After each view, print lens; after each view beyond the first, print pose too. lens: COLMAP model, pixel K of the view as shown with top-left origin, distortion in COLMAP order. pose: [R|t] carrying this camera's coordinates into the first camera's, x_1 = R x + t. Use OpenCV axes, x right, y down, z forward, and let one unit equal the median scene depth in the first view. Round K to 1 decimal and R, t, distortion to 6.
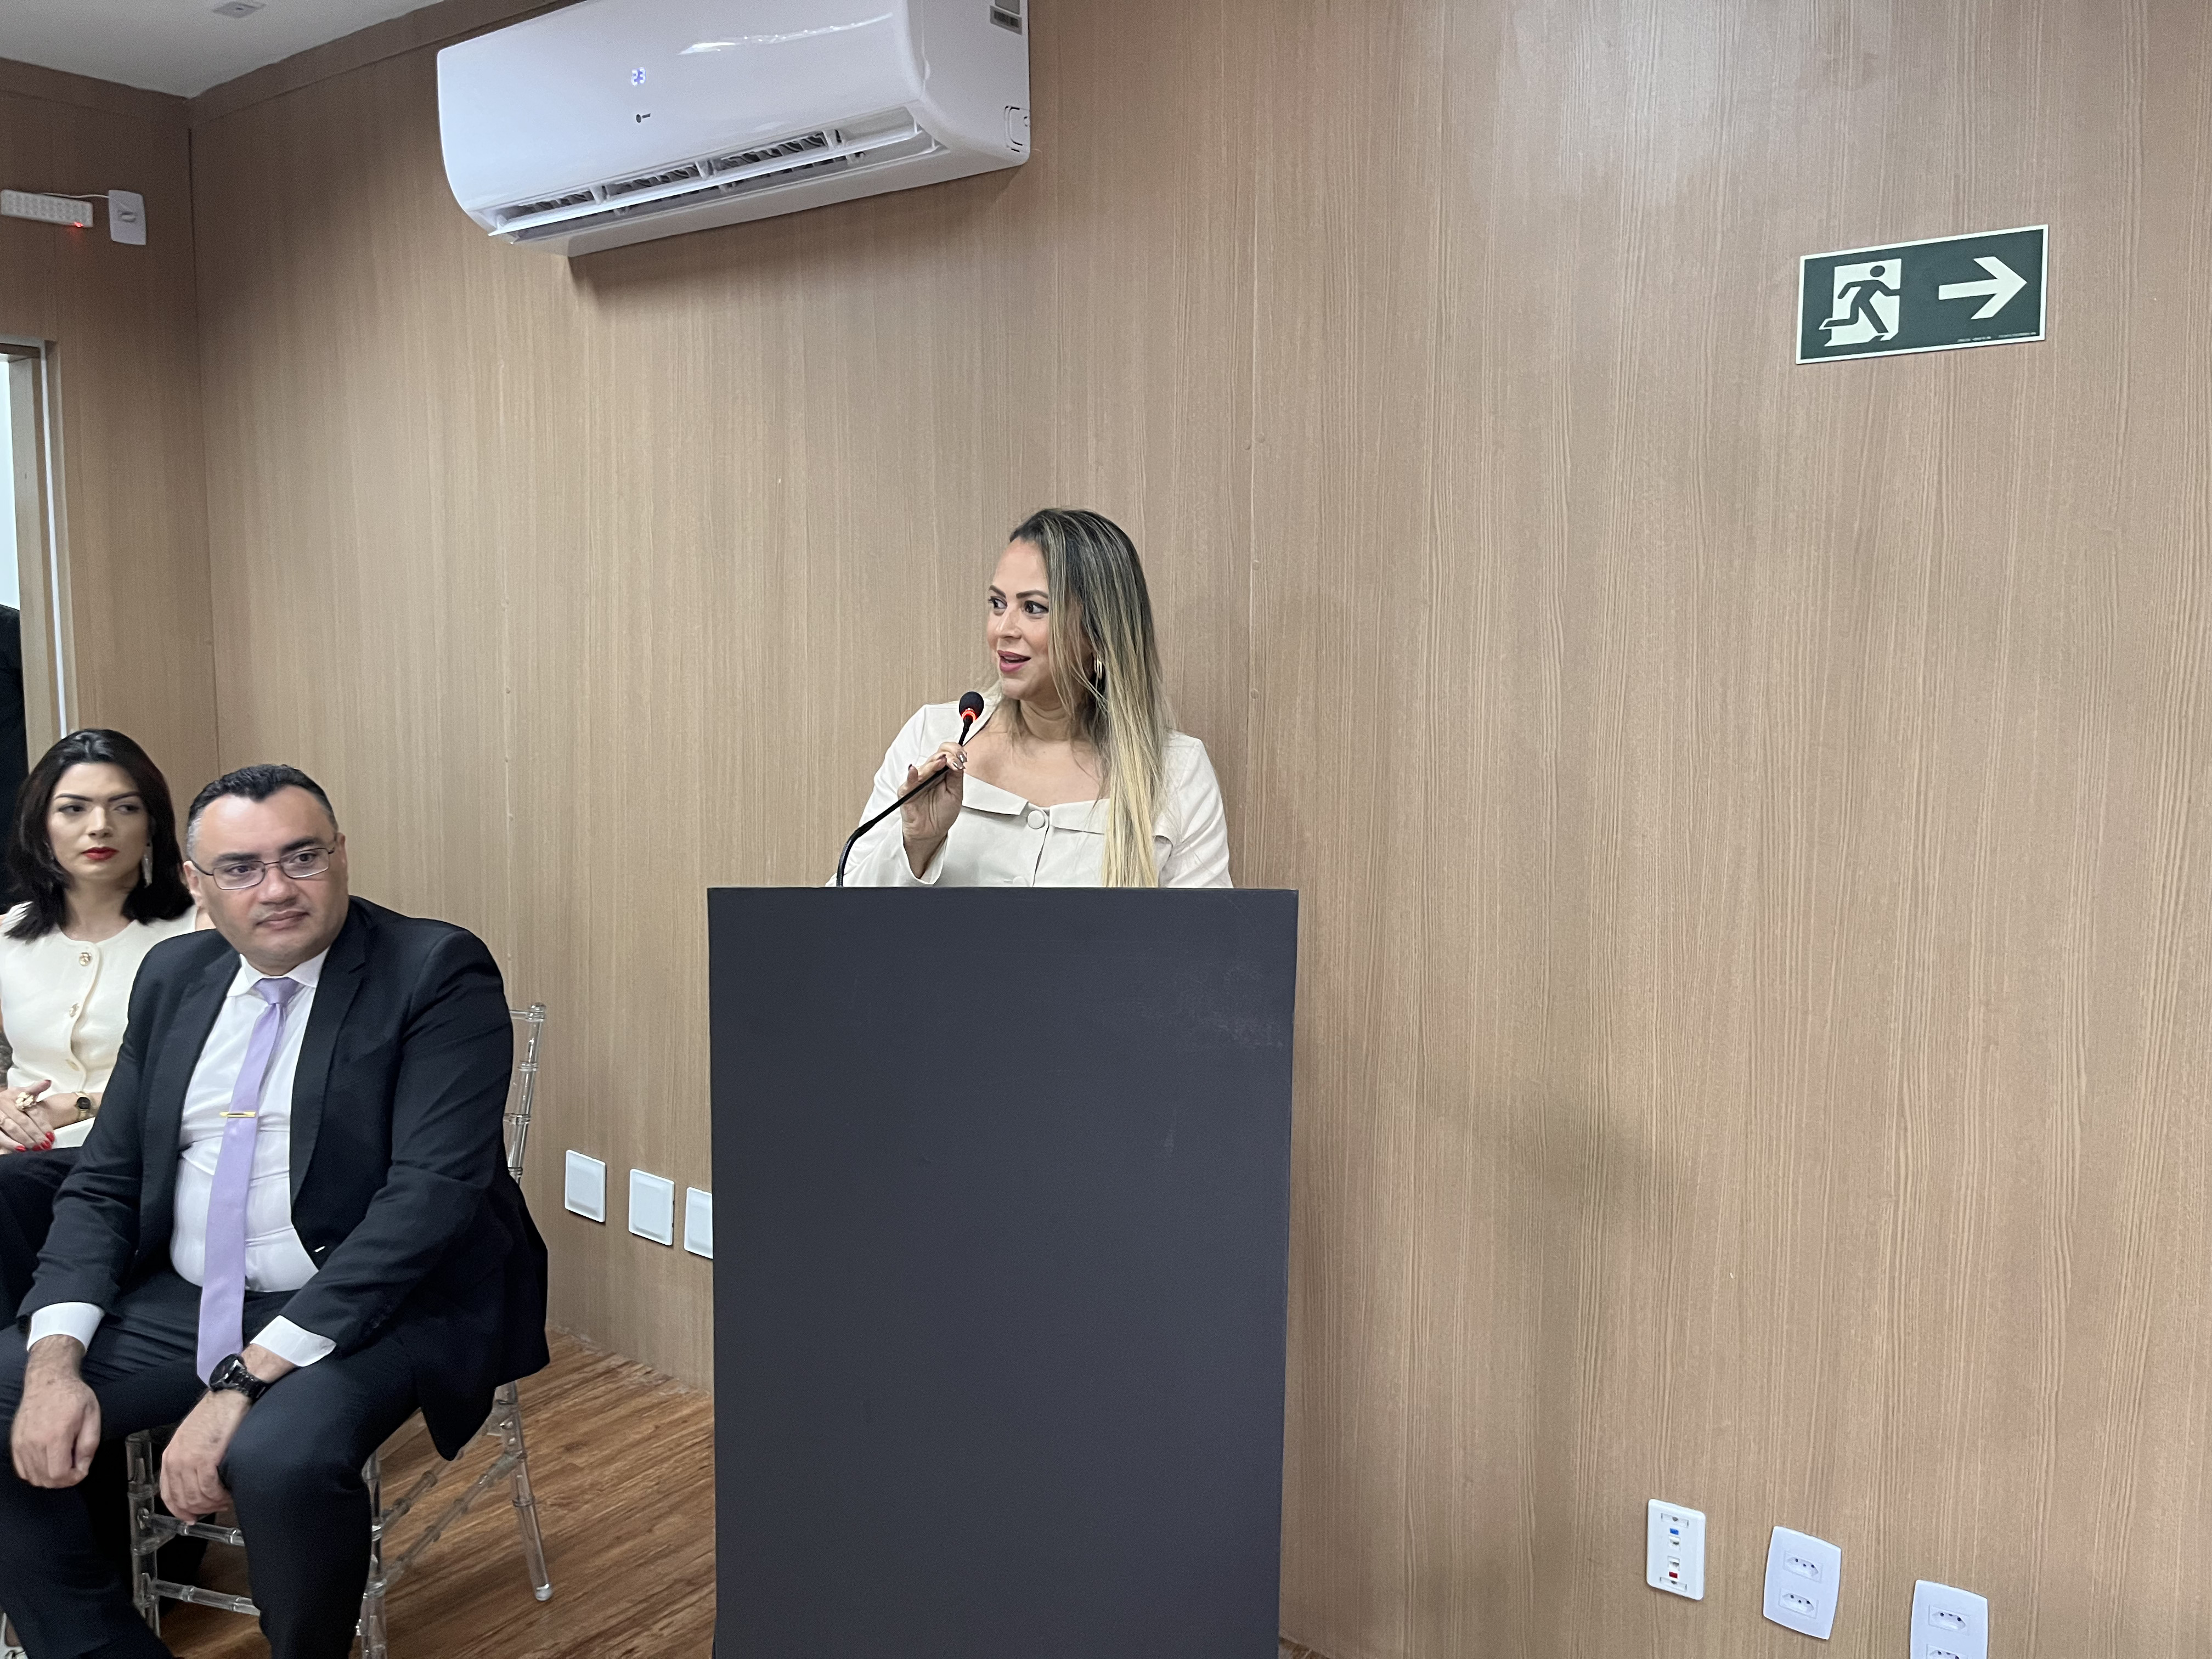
lens RADIAL K [[1676.7, 0, 1087.4], [0, 1676.7, 823.0], [0, 0, 1]] dist [0.079075, -0.113092]
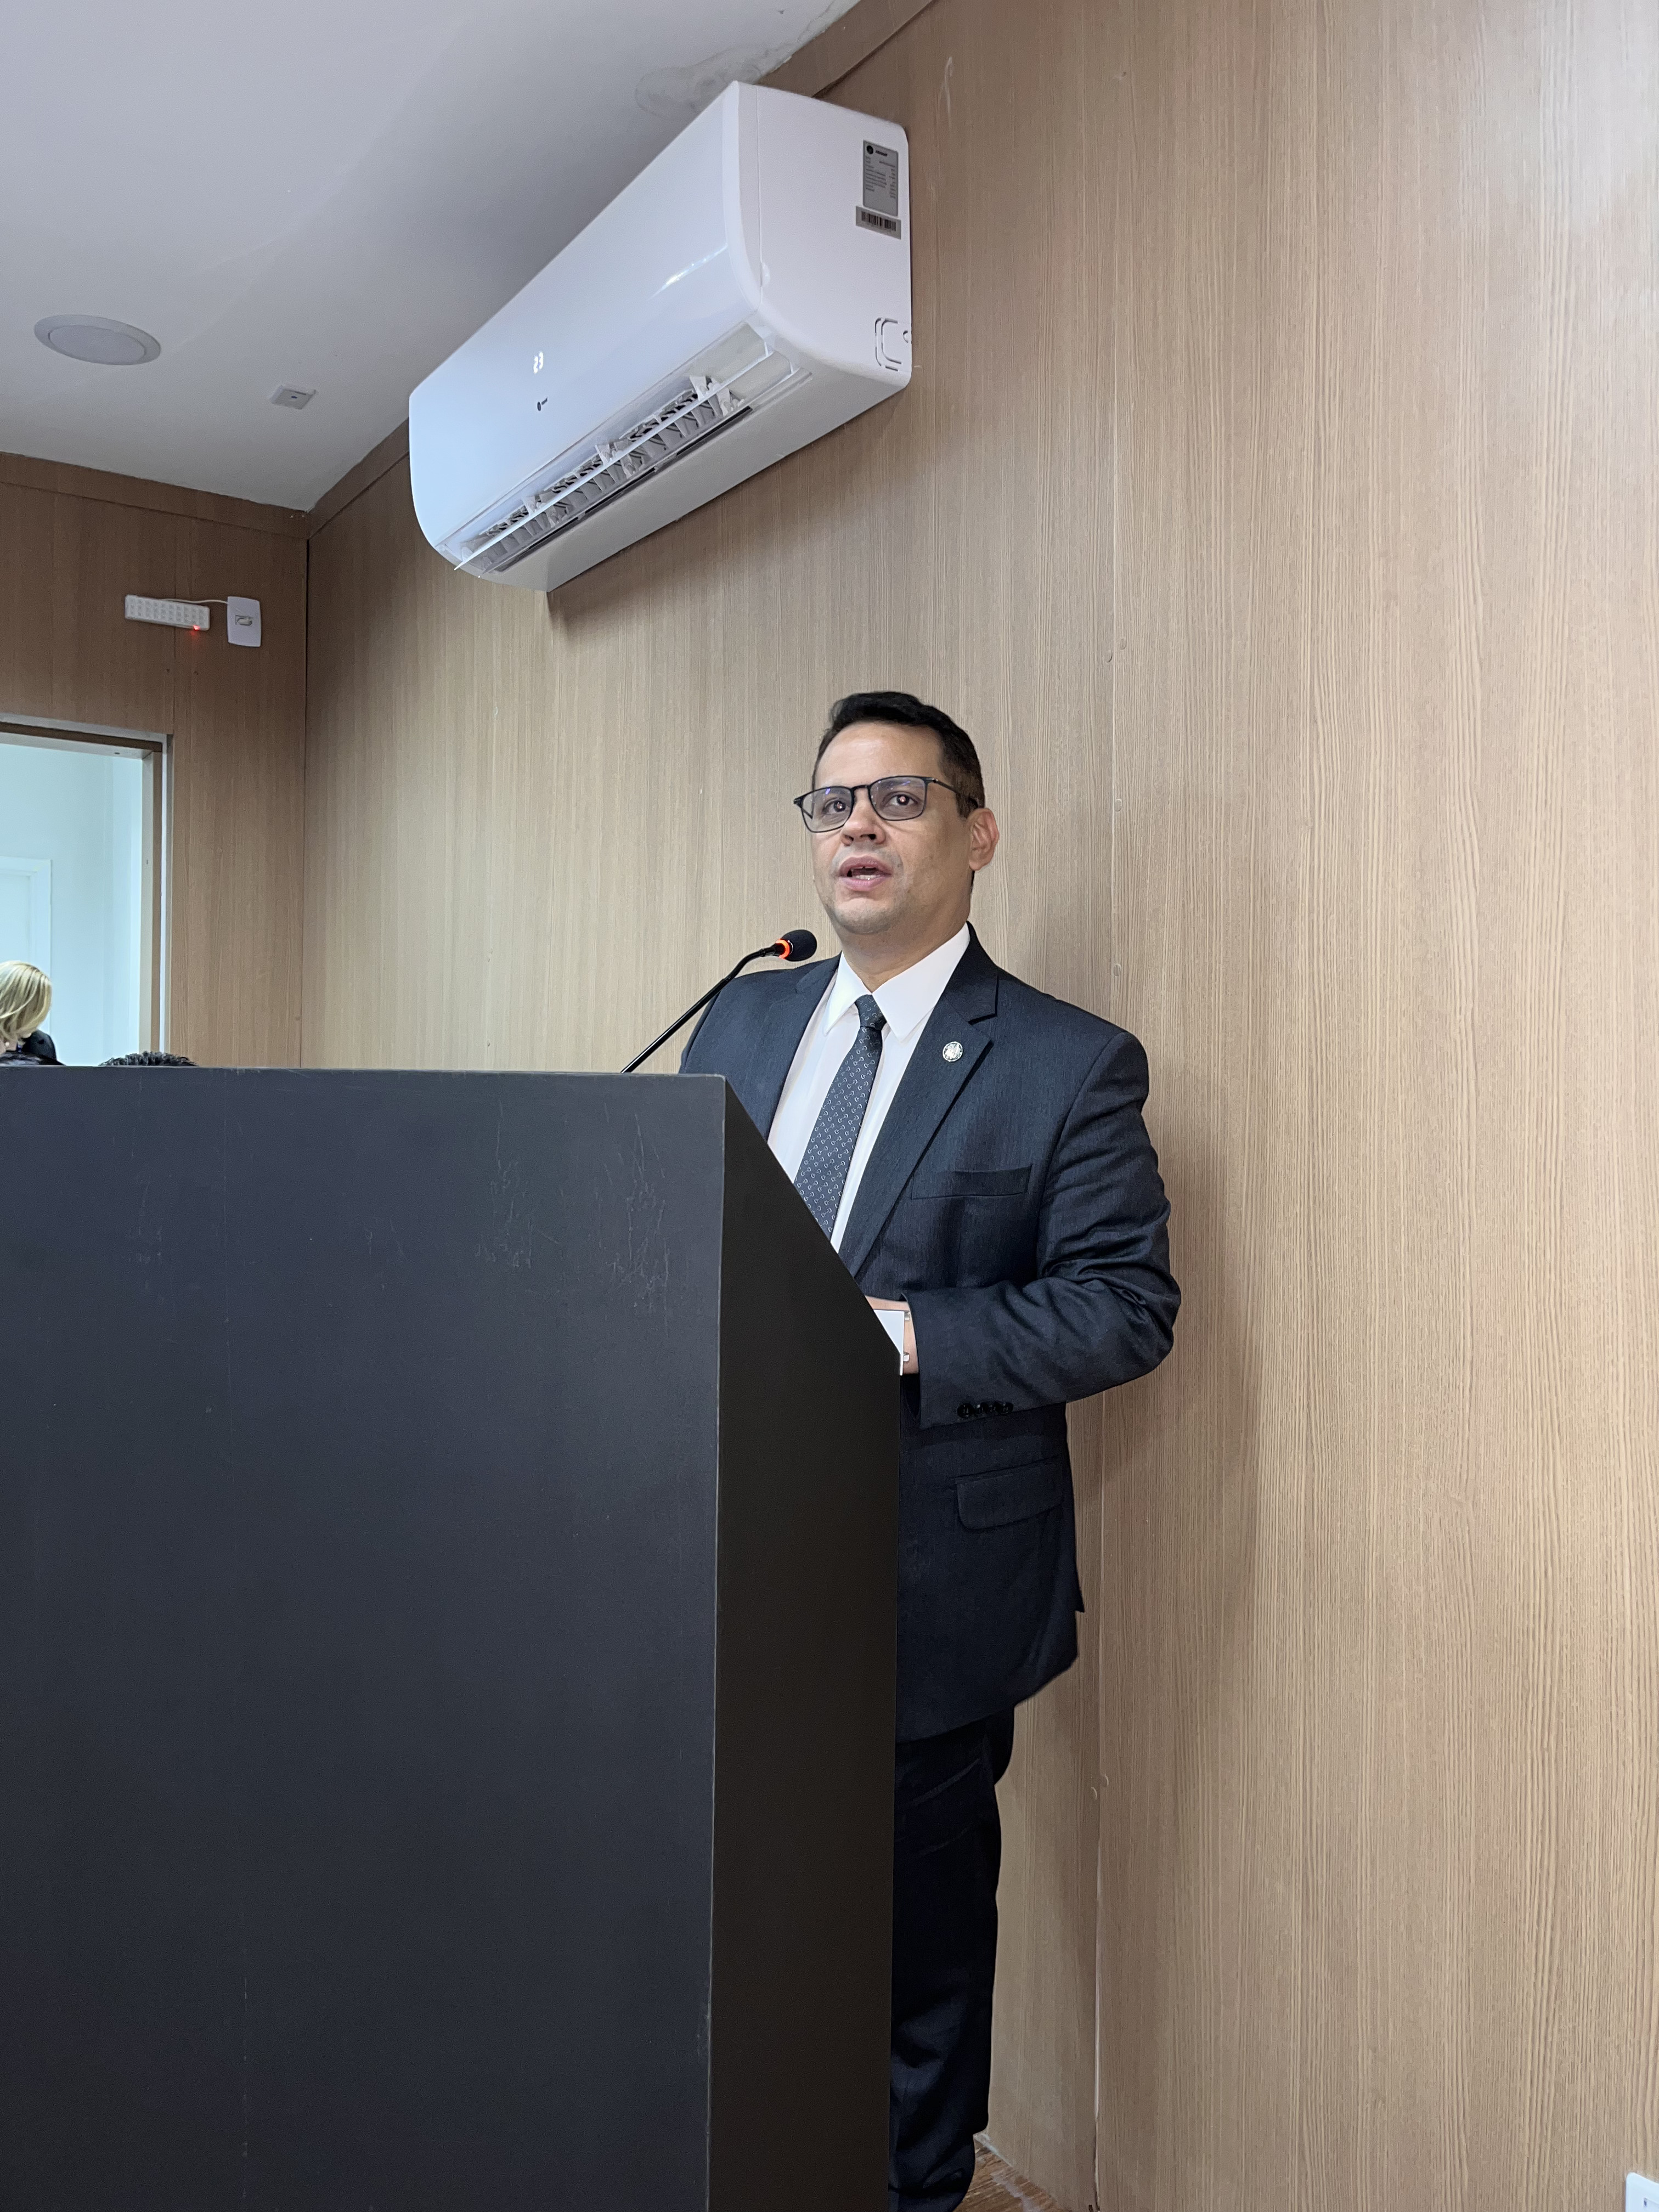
lens RADIAL K [[1676.7, 0, 857.5], [0, 1676.7, 1096.6], [0, 0, 1]] dist [0.079075, -0.113092]
pose [[0.951430, 0.006056, -0.307805, 0.229968], [-0.041698, 0.993128, -0.109352, 0.072273], [0.305027, 0.116876, 0.945145, 0.245000]]
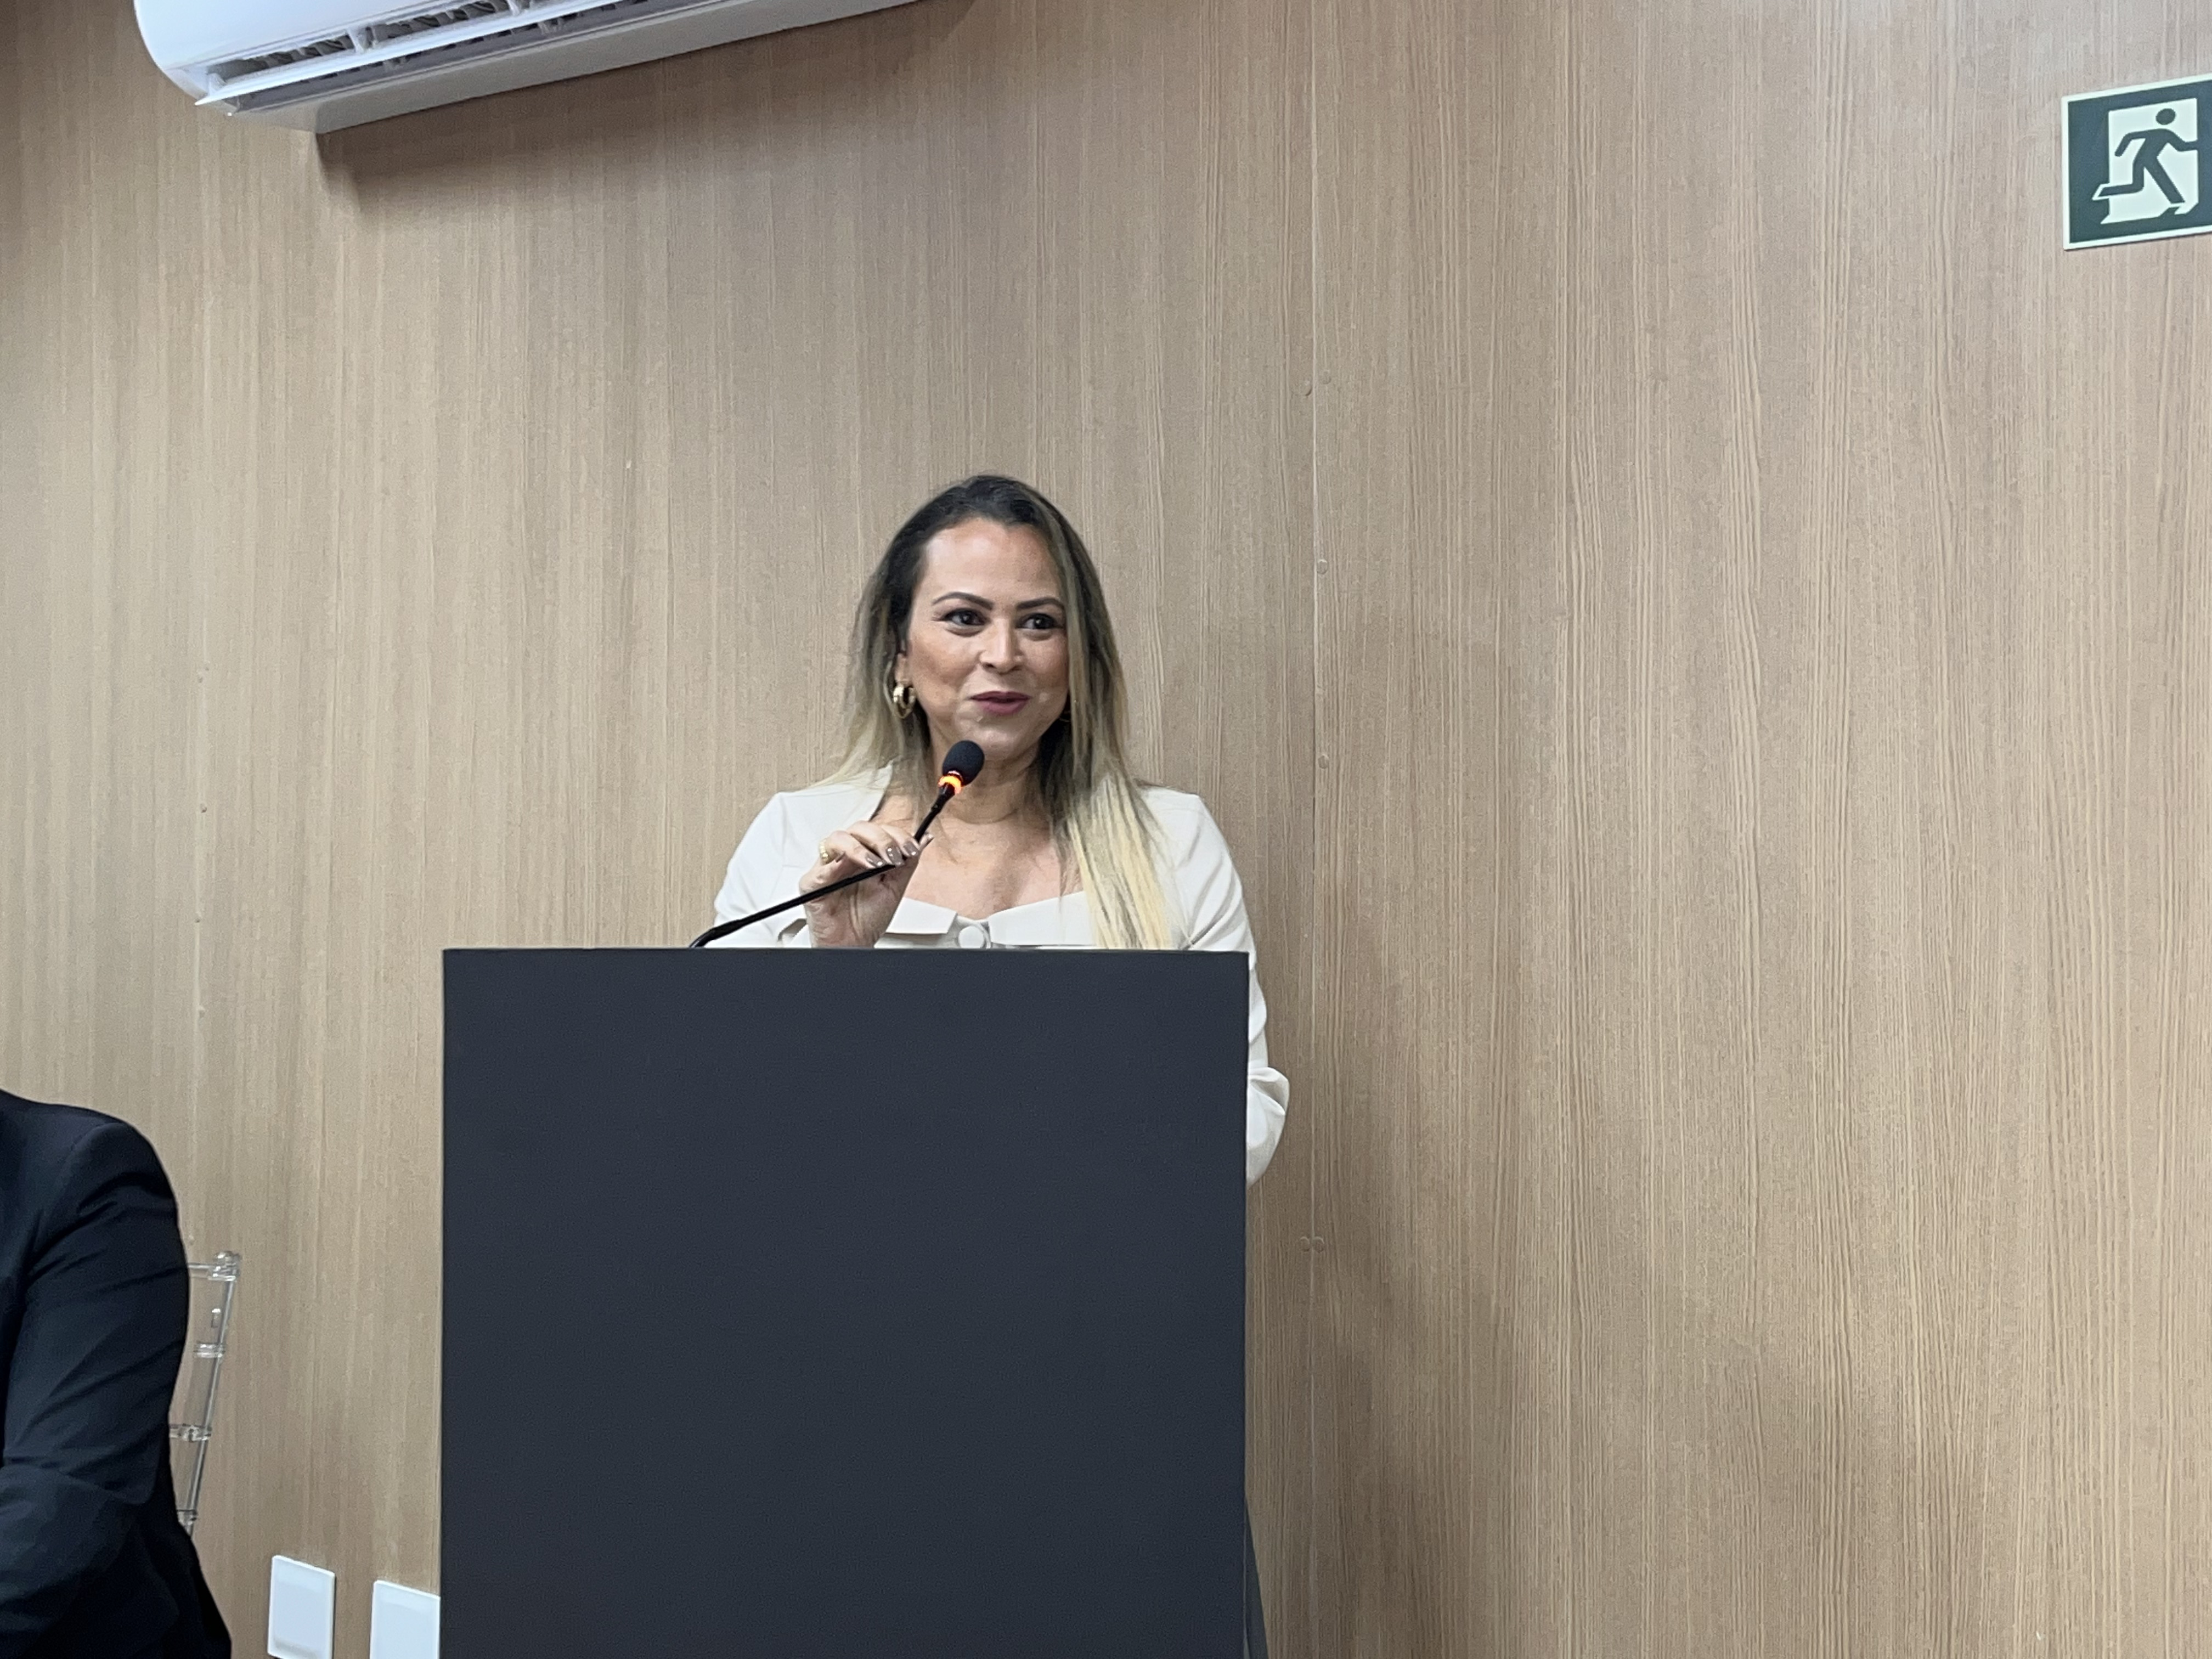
lens RADIAL K [[3172.9, 0, 1091.0], [0, 3172.9, 830.8], [0, 0, 1]] dist [0.083492, 0.000000]
pose [[0.998119, -0.005066, -0.061091, 0.086774], [-0.001395, 0.994445, -0.105250, 0.081614], [0.061285, 0.105137, 0.992568, -0.231069]]
